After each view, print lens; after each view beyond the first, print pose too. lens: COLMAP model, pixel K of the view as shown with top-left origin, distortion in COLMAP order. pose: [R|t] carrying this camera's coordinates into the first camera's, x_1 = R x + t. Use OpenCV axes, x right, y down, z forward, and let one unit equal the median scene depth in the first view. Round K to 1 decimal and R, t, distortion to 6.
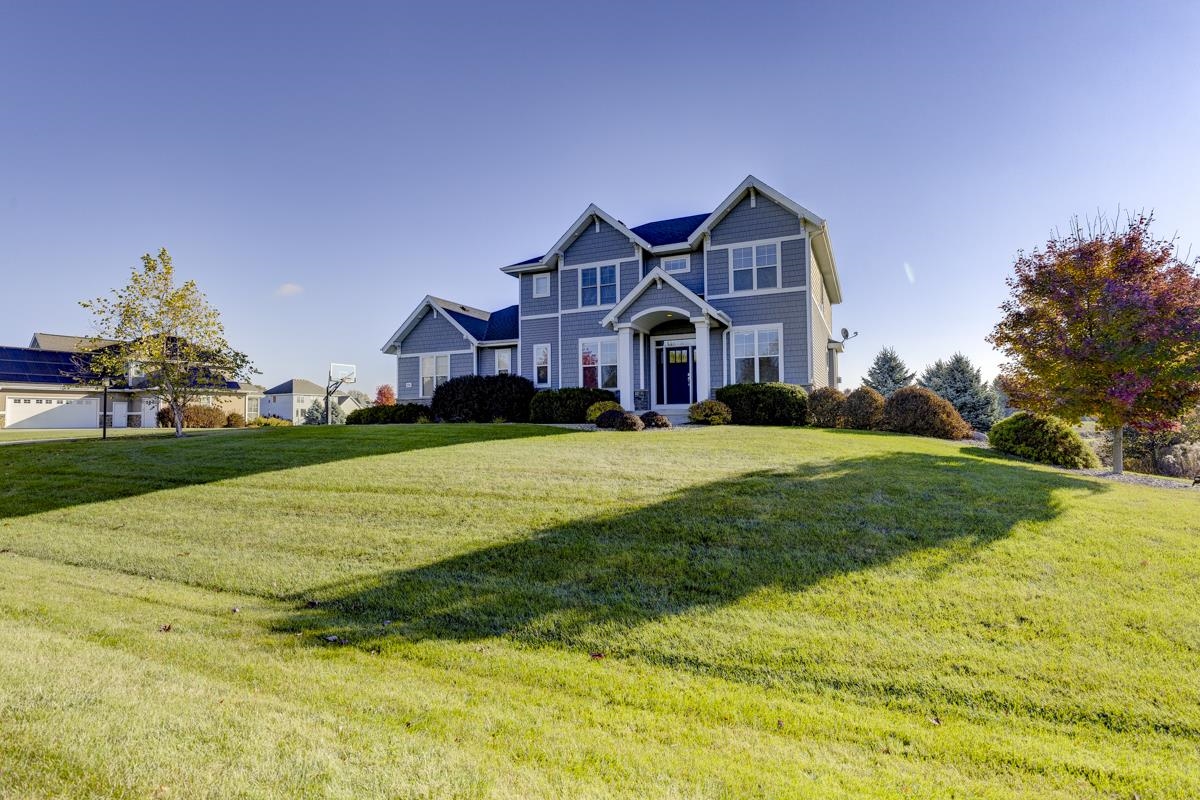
lens RADIAL K [[583.1, 0, 604.8], [0, 583.1, 397.8], [0, 0, 1]] dist [0.000467, 0.000637]
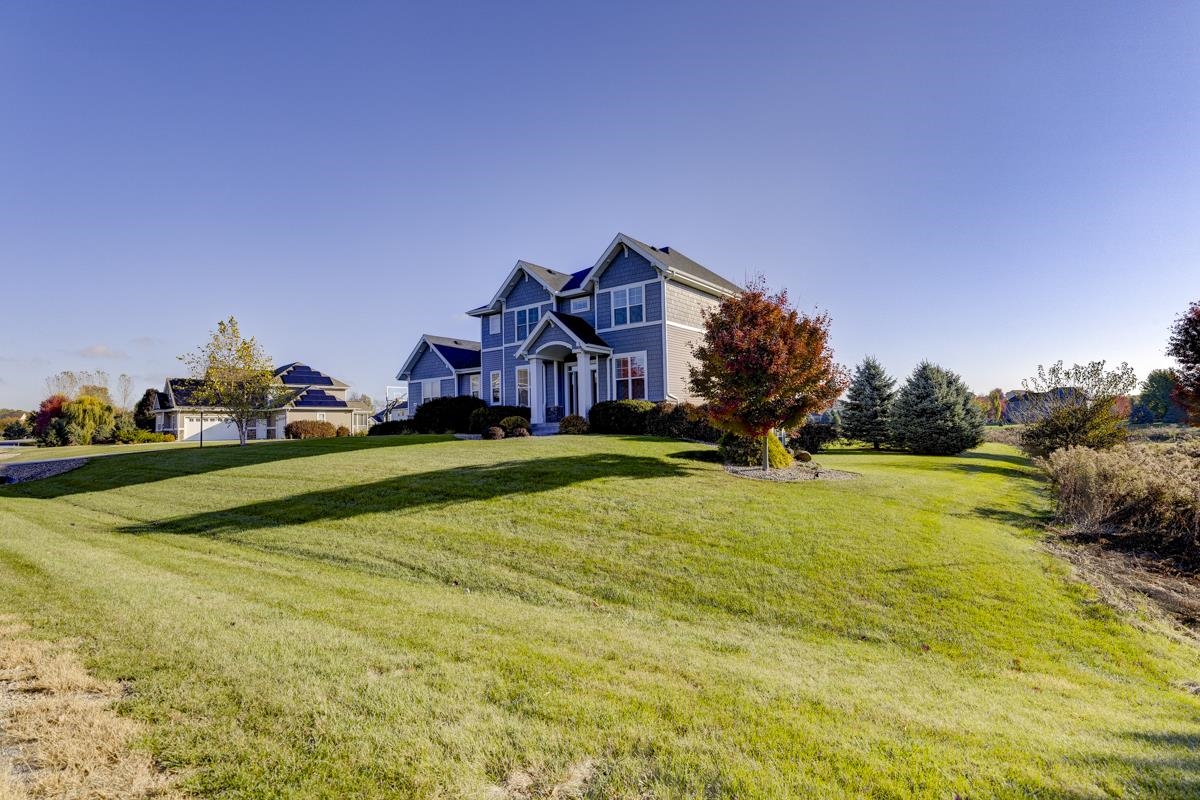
lens RADIAL K [[585.3, 0, 600.0], [0, 585.3, 400.0], [0, 0, 1]] dist [-0.000160, 0.000176]
pose [[0.975324, -0.023269, -0.219548, 0.405829], [0.021306, 0.999709, -0.011307, -0.010124], [0.219747, 0.006351, 0.975536, -0.193716]]
